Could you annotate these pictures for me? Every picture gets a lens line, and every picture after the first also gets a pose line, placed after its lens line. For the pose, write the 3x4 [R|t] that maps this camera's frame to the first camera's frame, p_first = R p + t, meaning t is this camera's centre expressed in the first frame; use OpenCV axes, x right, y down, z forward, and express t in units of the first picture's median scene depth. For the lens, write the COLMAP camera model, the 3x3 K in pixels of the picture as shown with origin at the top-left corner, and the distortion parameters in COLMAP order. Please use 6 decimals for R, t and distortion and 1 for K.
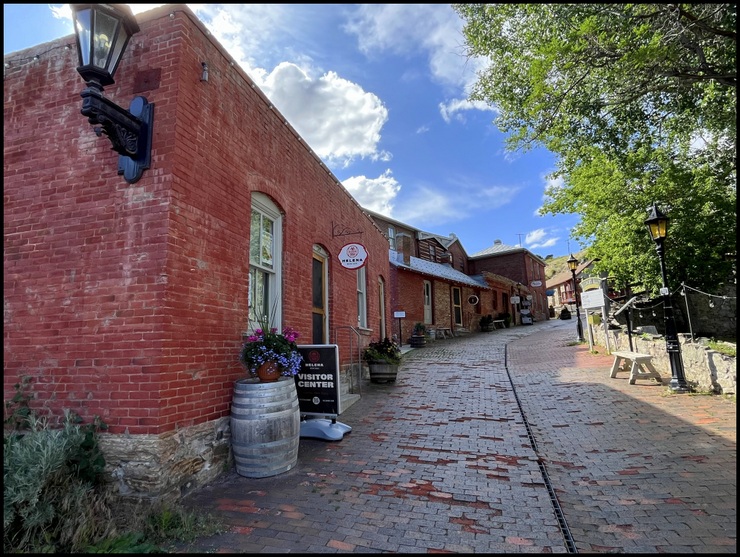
lens RADIAL K [[410.0, 0, 371.2], [0, 410.0, 278.2], [0, 0, 1]] dist [-0.001701, -0.000048]
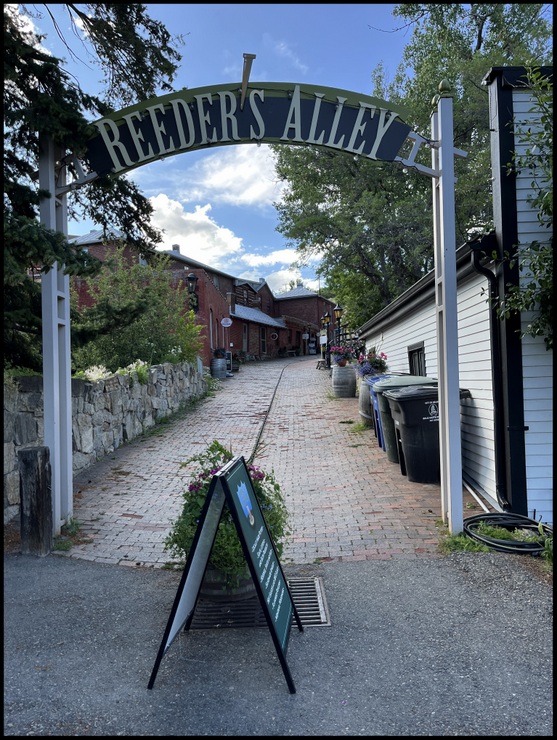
lens RADIAL K [[562.1, 0, 278.1], [0, 562.1, 383.3], [0, 0, 1]] dist [0.012250, 0.001658]
pose [[0.973104, 0.007357, 0.230251, -0.183658], [-0.042343, 0.988173, 0.147379, -0.071274], [-0.226443, -0.153164, 0.961906, -0.884847]]
